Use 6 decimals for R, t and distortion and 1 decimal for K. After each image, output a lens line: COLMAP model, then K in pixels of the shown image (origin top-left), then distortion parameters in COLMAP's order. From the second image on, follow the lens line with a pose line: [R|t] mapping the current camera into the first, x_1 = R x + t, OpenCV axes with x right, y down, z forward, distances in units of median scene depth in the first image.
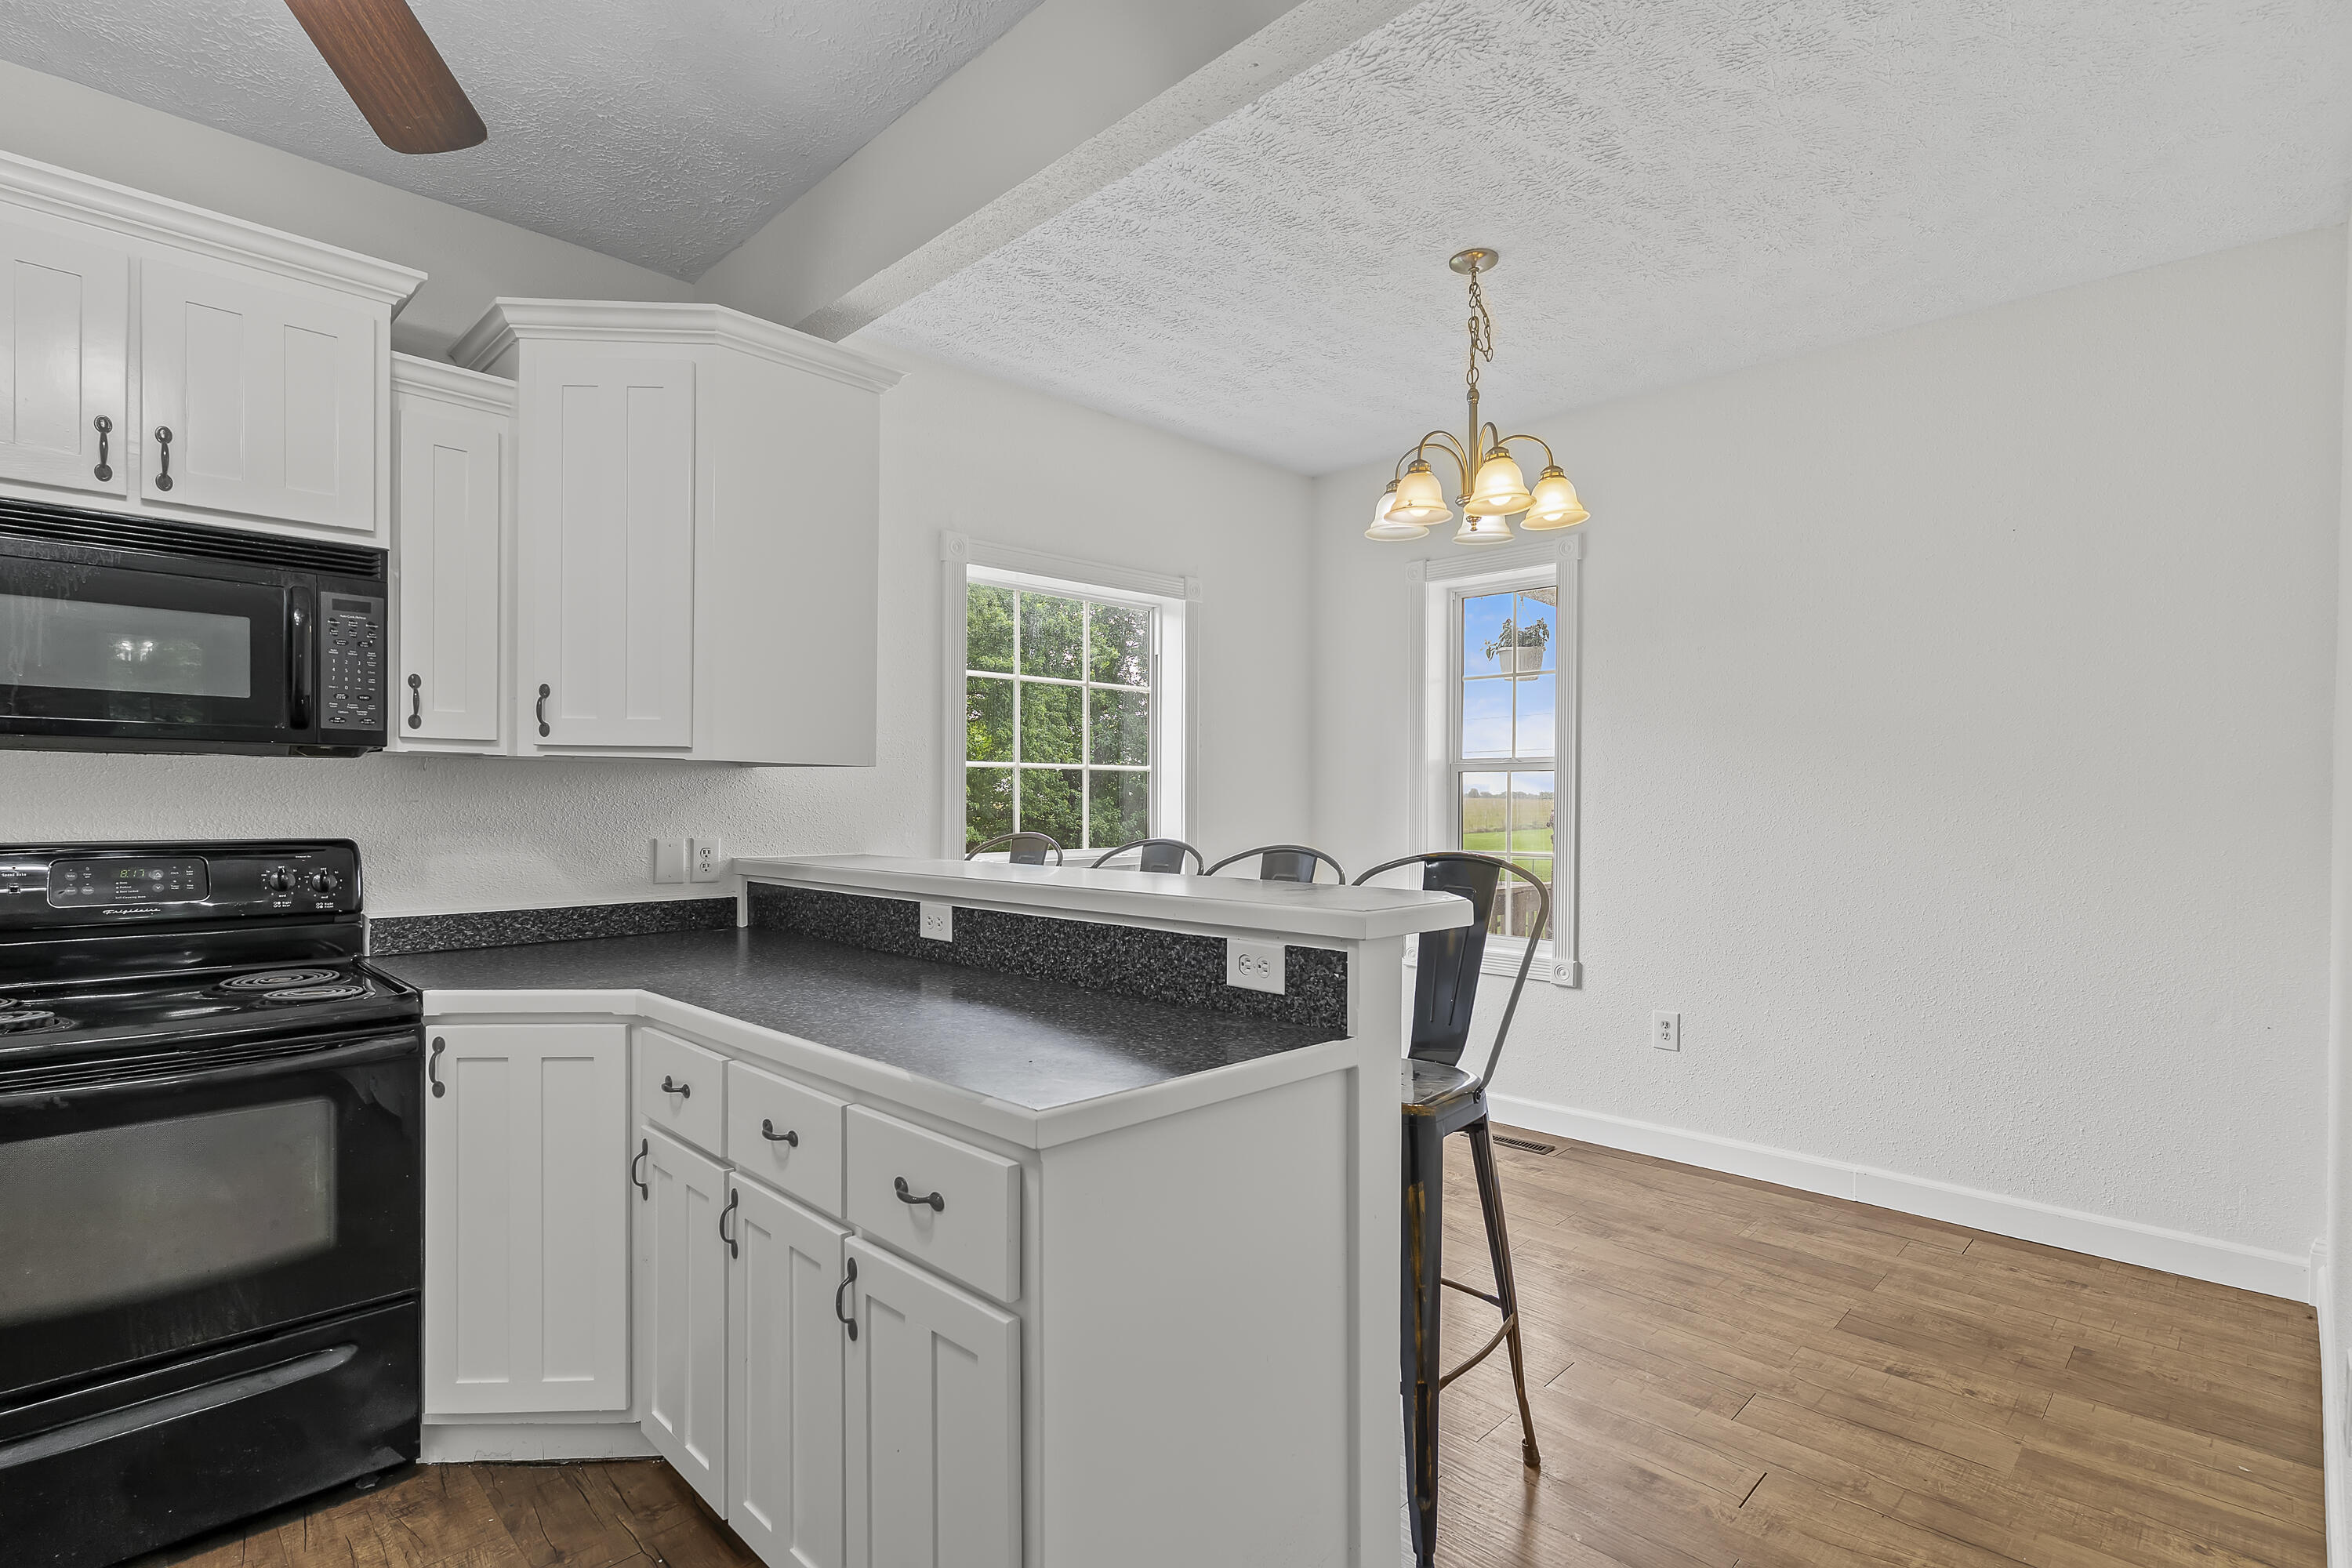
lens RADIAL K [[1137.6, 0, 1190.7], [0, 1137.6, 818.7], [0, 0, 1]] dist [-0.000132, -0.000193]
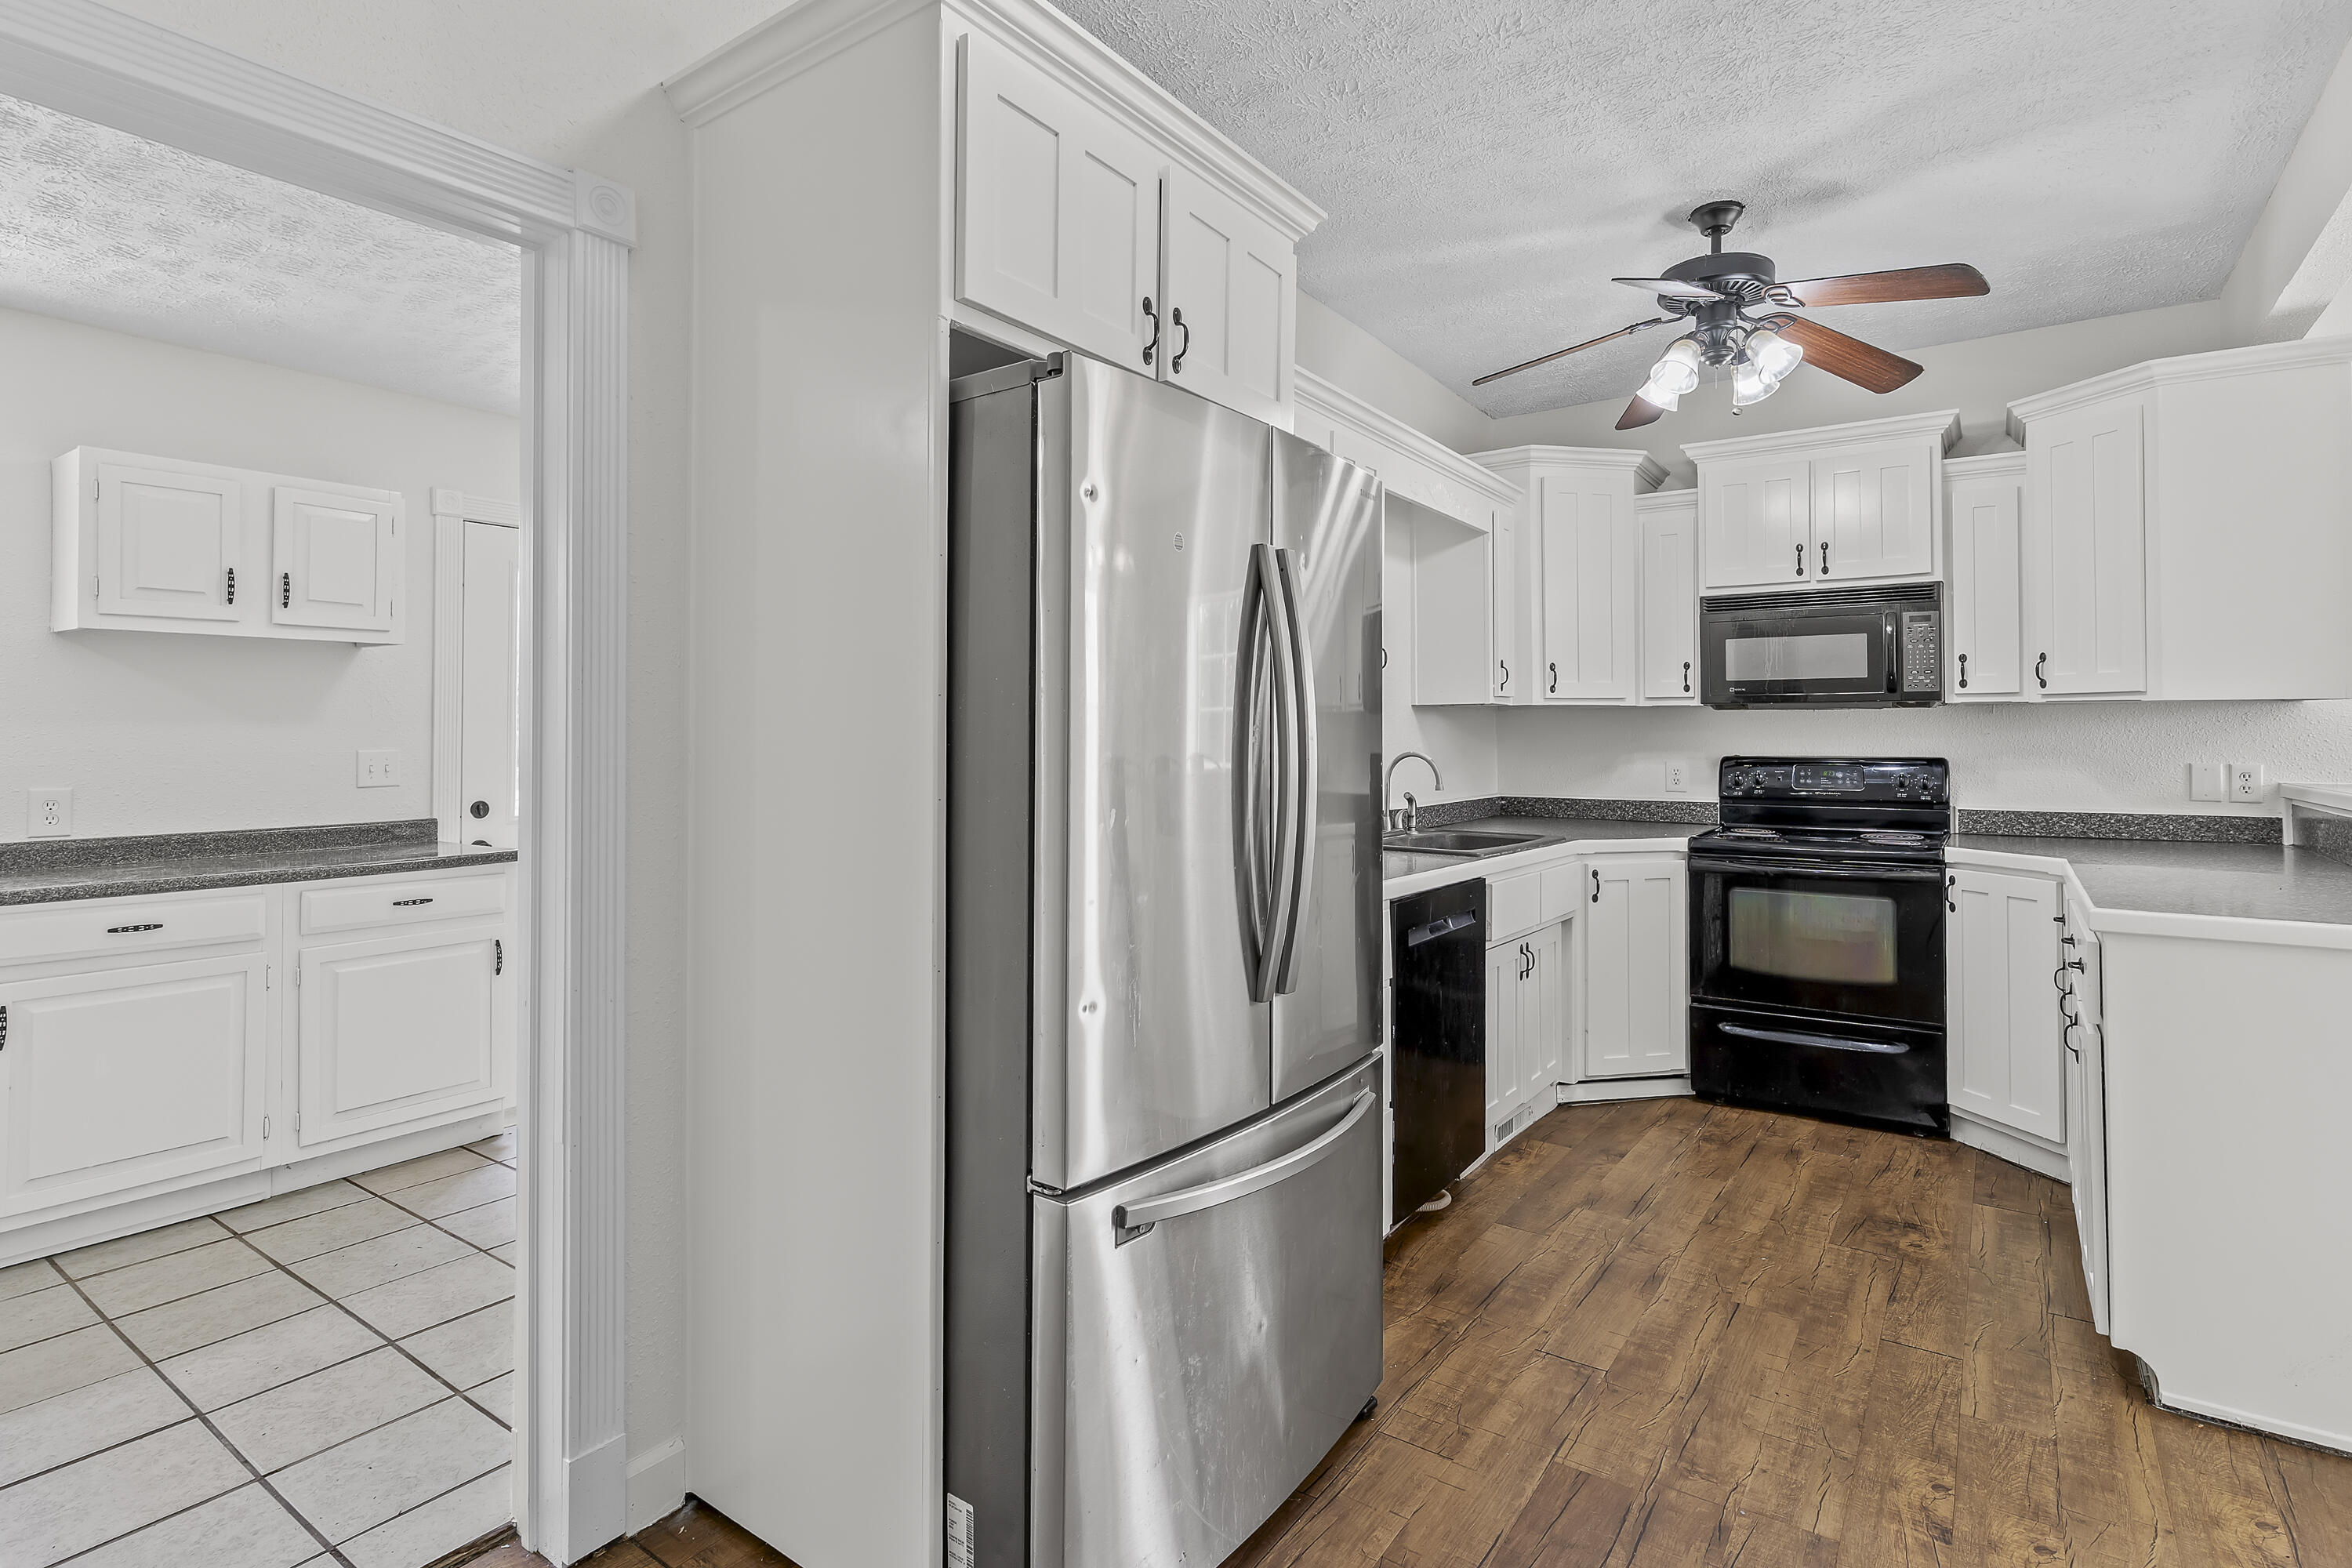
lens RADIAL K [[1179.8, 0, 1190.1], [0, 1179.8, 712.1], [0, 0, 1]] dist [-0.002817, 0.000059]
pose [[0.179262, -0.026361, -0.983448, 0.774881], [-0.011576, 0.999515, -0.028902, 0.015364], [0.983733, 0.016566, 0.178870, -0.374097]]
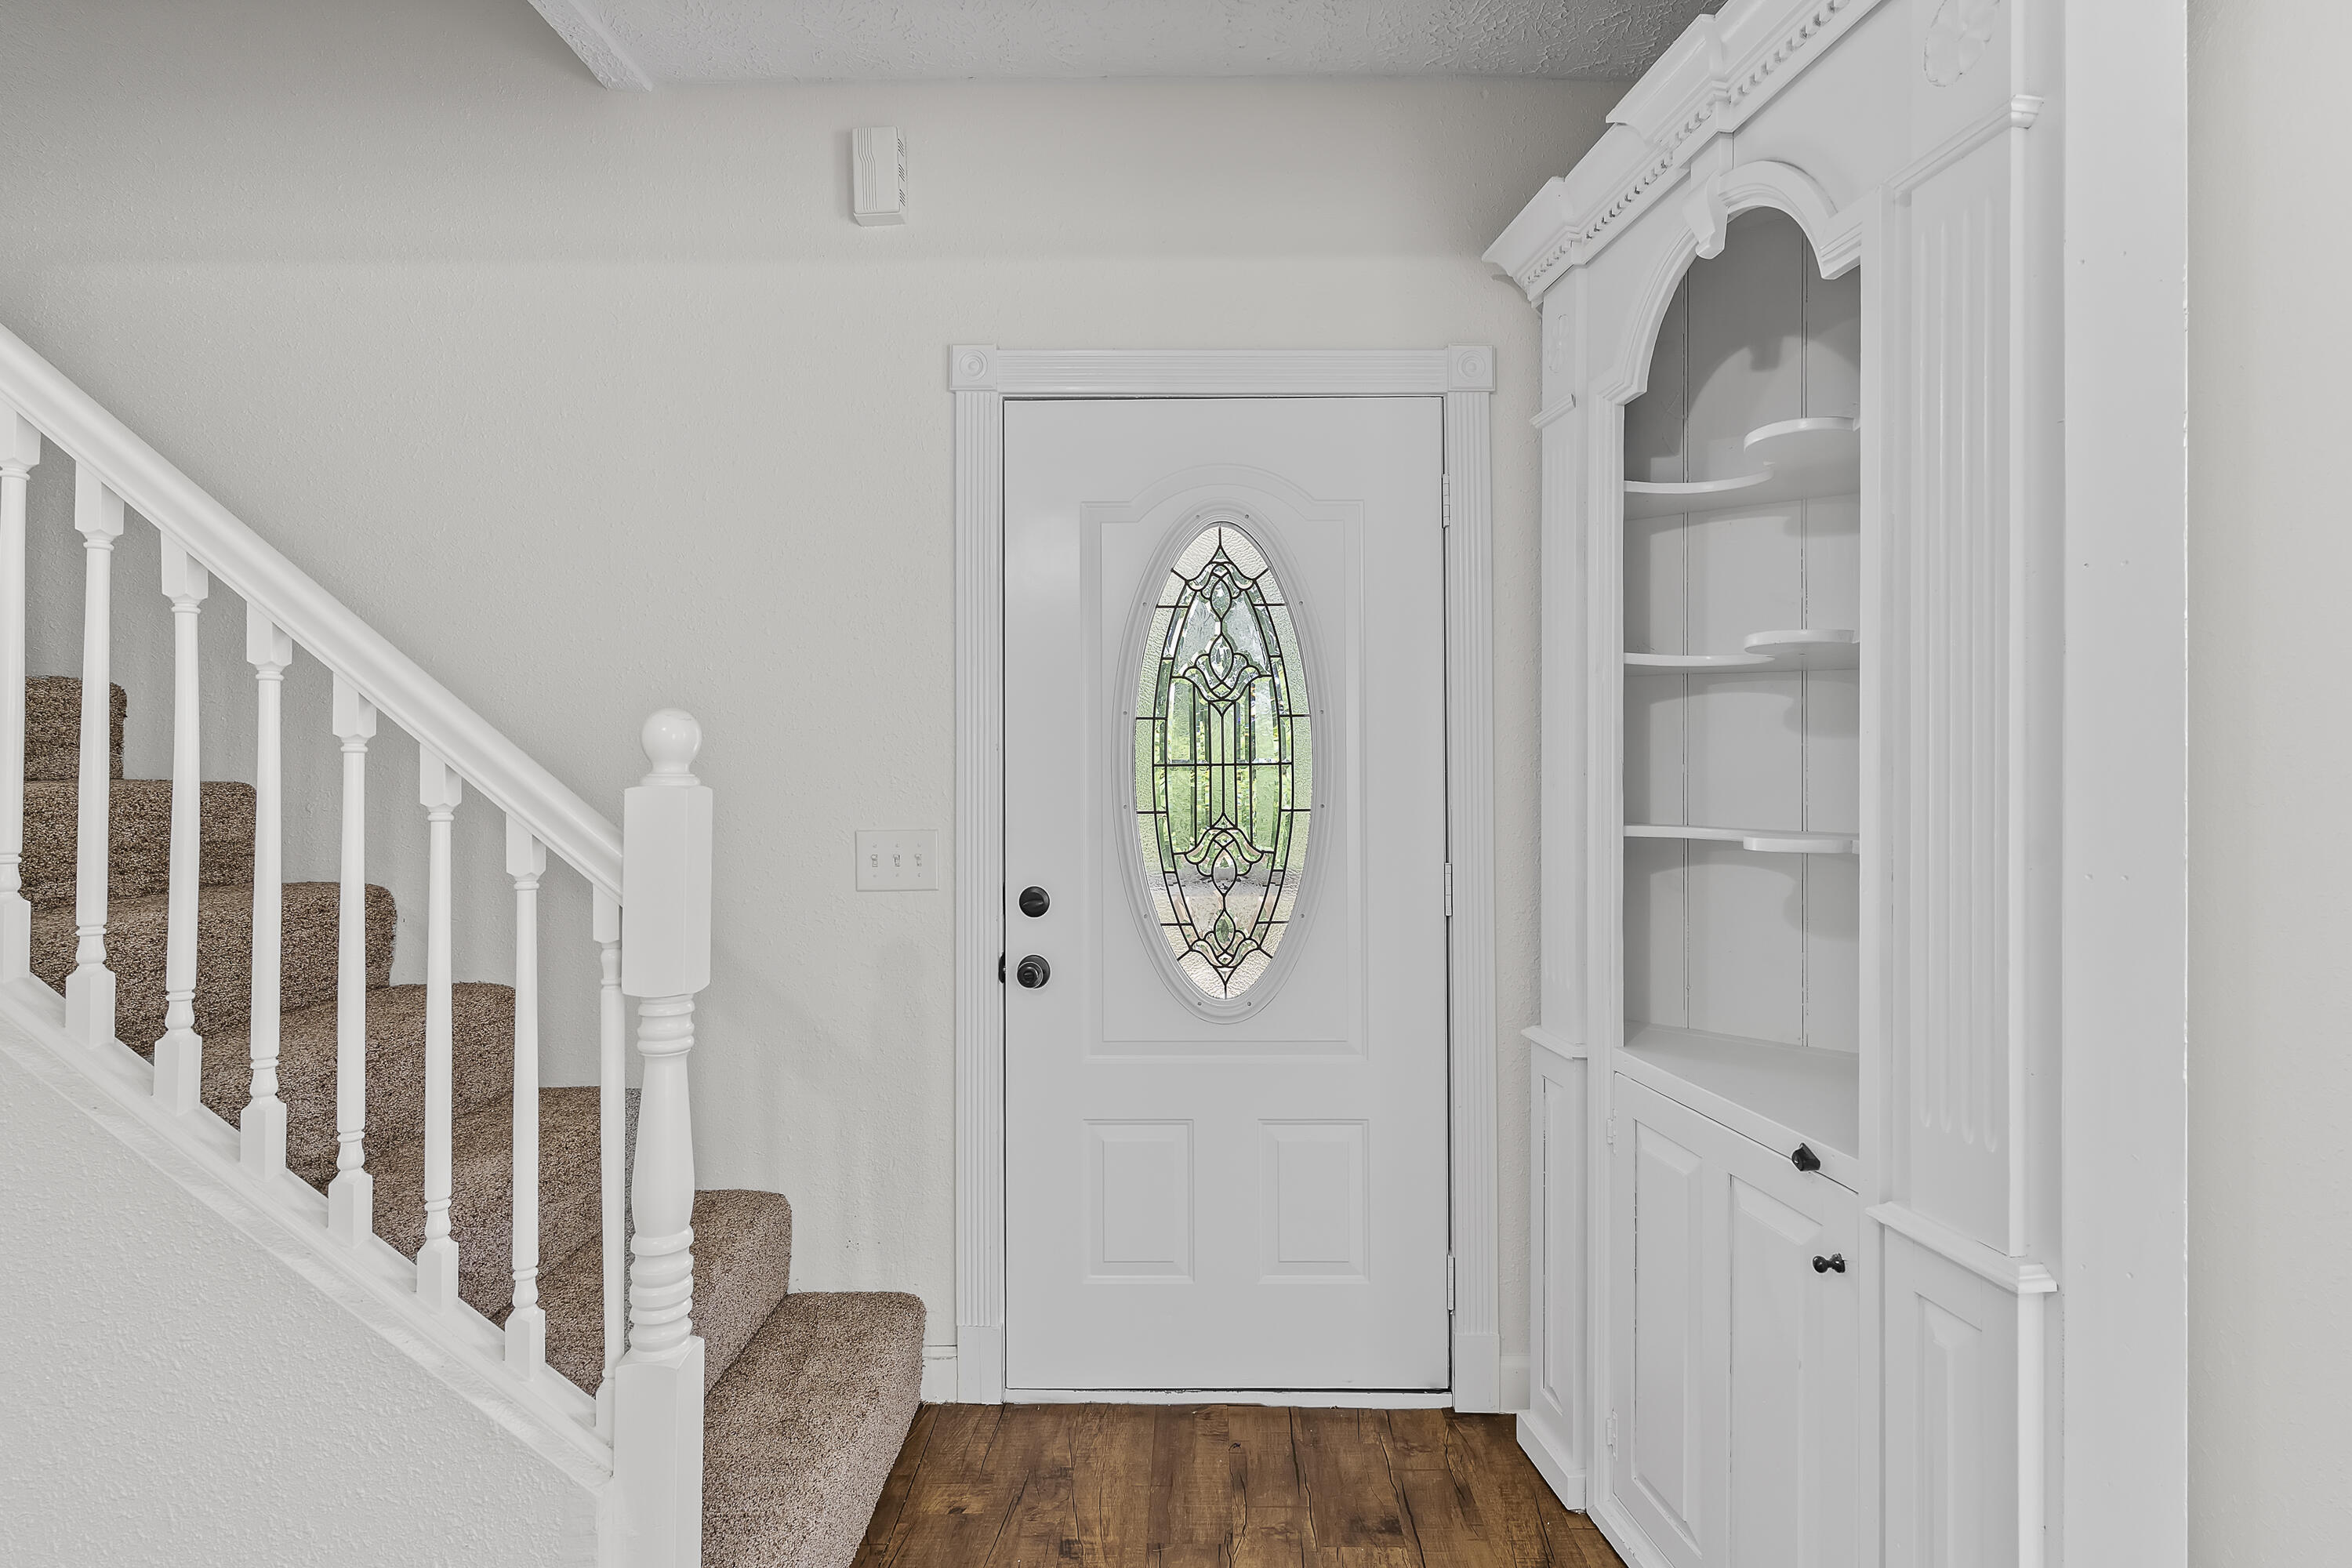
lens RADIAL K [[1143.4, 0, 1173.2], [0, 1143.4, 772.0], [0, 0, 1]] dist [0.000814, 0.000173]
pose [[-0.689192, -0.002564, 0.724574, -1.276173], [0.007632, 0.999913, 0.010798, -0.041726], [-0.724539, 0.012972, -0.689112, 1.383178]]
